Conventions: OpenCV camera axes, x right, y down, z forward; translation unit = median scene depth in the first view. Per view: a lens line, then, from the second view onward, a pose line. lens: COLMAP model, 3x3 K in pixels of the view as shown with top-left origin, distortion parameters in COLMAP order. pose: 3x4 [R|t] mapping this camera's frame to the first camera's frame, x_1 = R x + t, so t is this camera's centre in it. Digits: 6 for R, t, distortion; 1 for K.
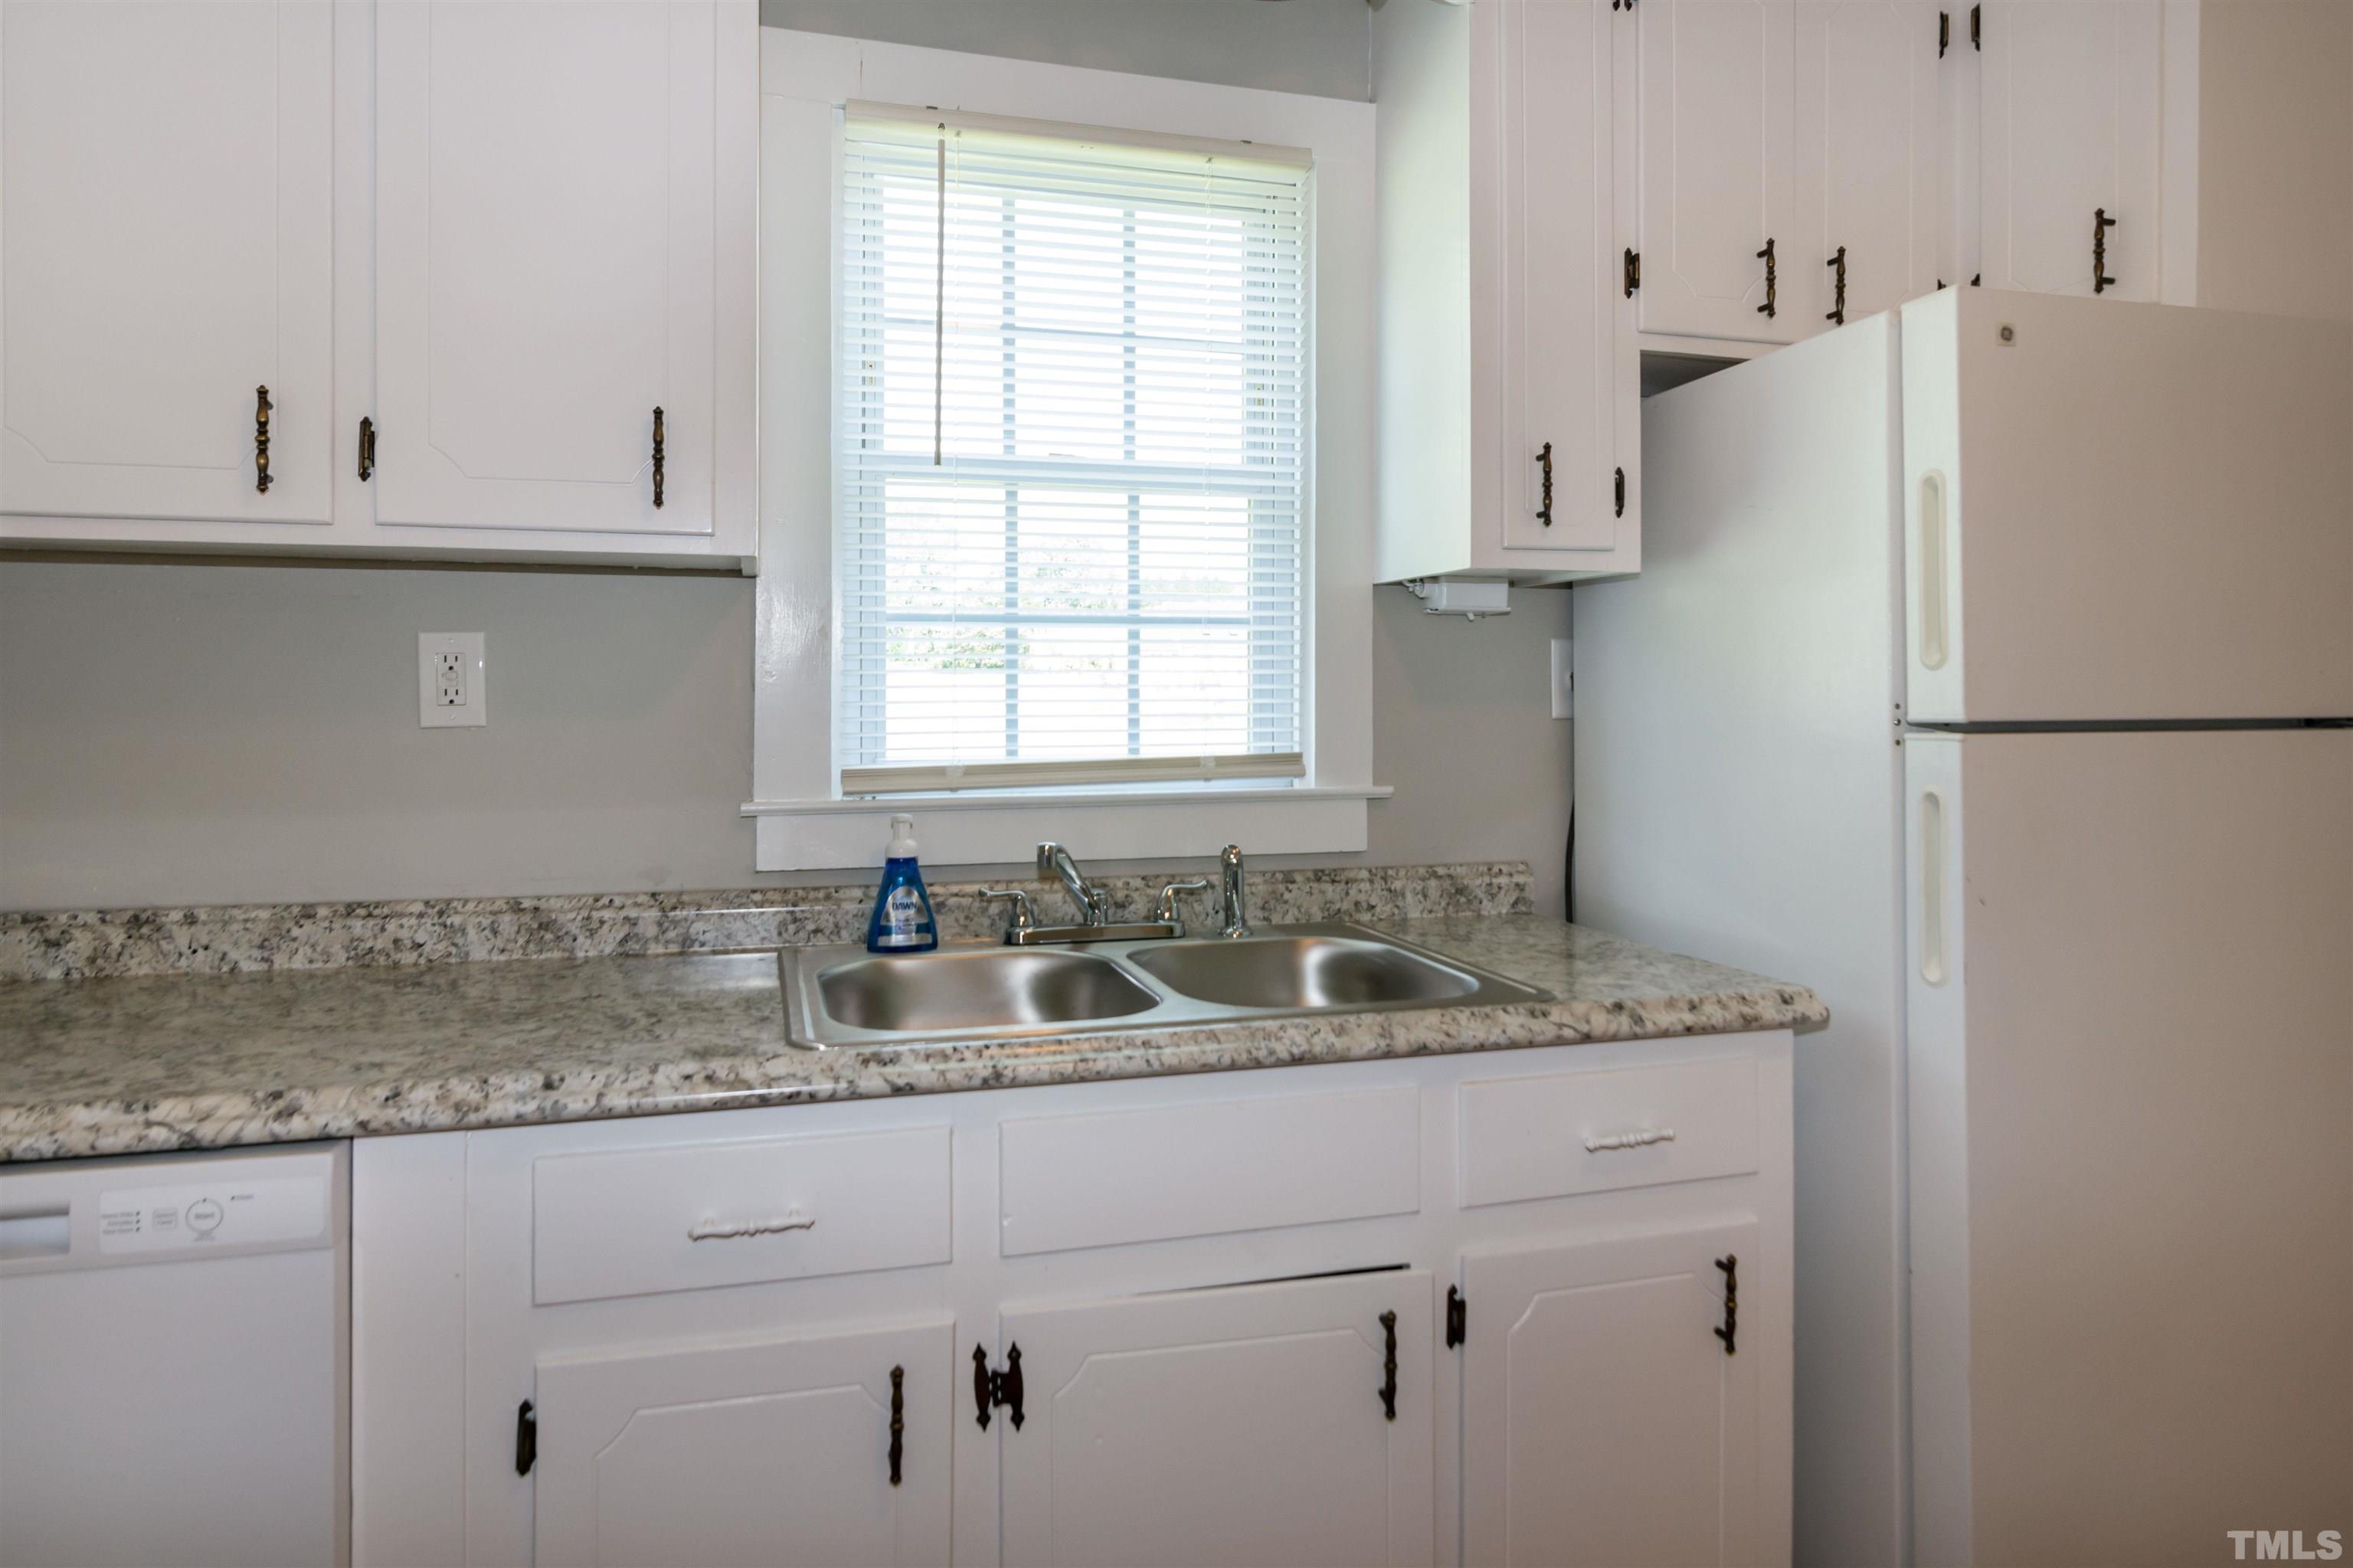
lens RADIAL K [[1399.3, 0, 1170.2], [0, 1399.3, 691.1], [0, 0, 1]] dist [-0.003348, -0.000553]
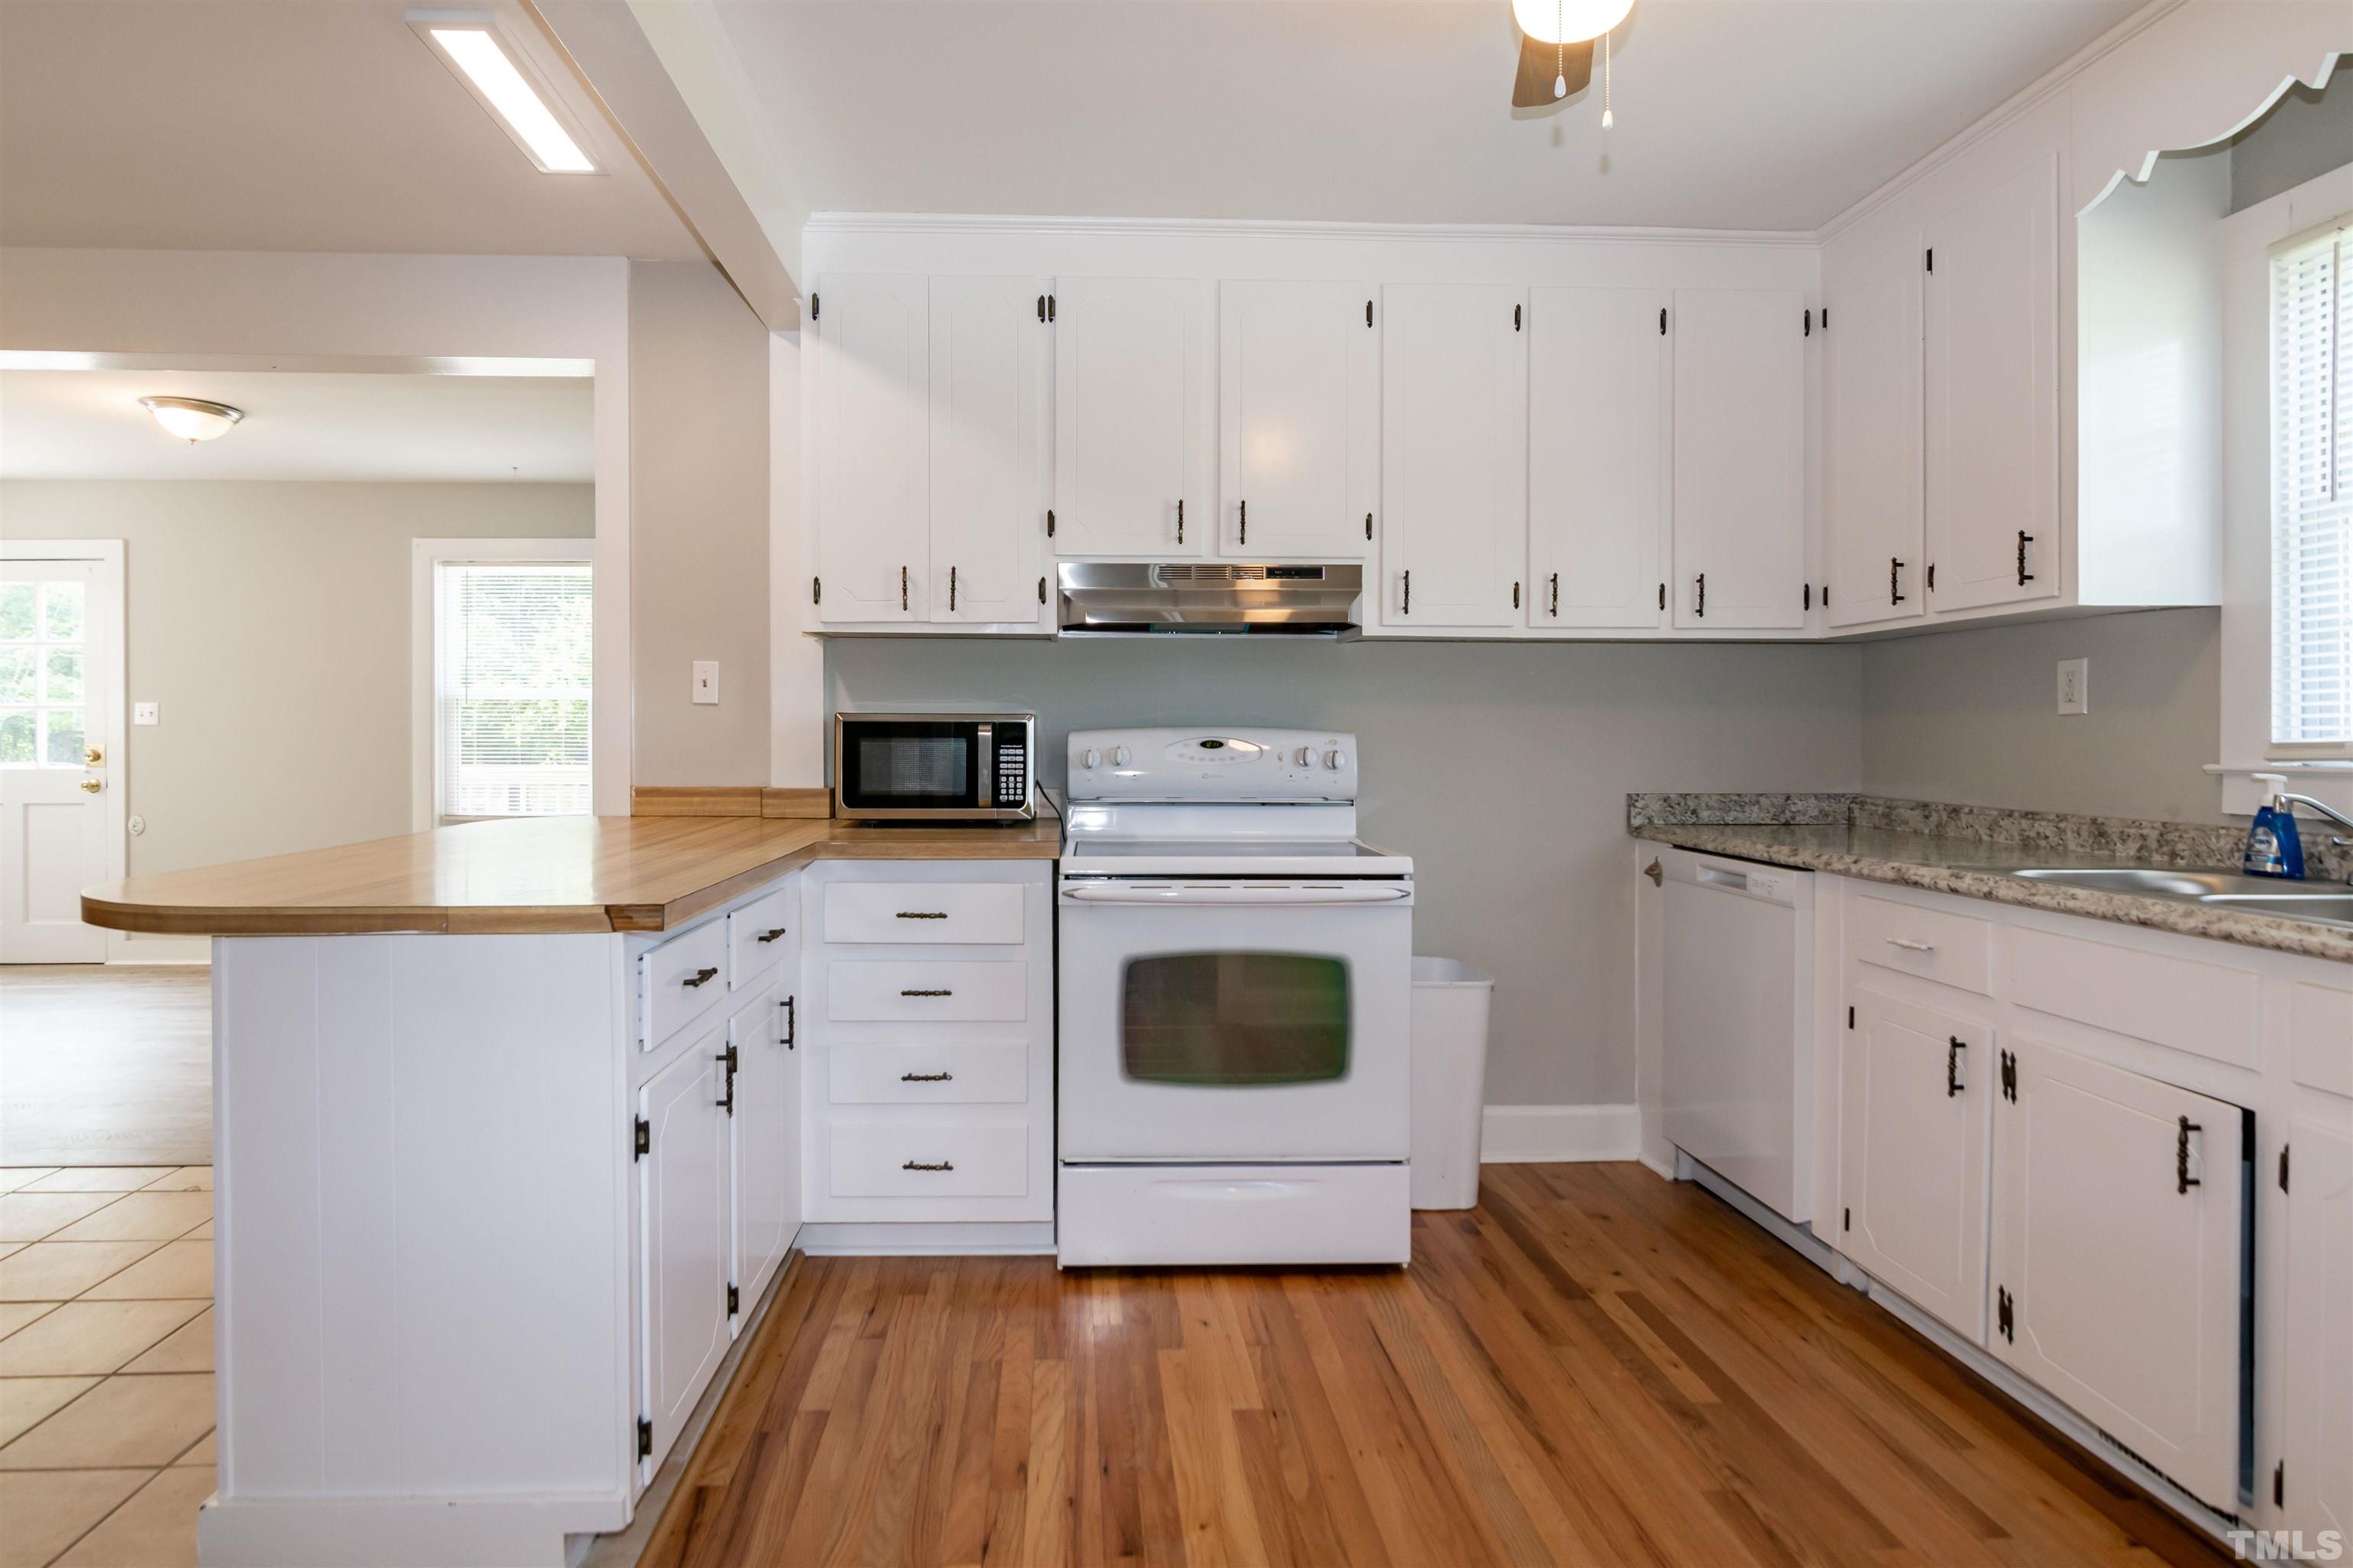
lens RADIAL K [[1256.5, 0, 1173.9], [0, 1256.5, 745.8], [0, 0, 1]] dist [-0.000840, -0.000159]
pose [[-0.187978, 0.002725, -0.982170, 1.288024], [-0.001137, 0.999995, 0.002992, 0.063954], [0.982173, 0.001679, -0.187974, 0.213692]]
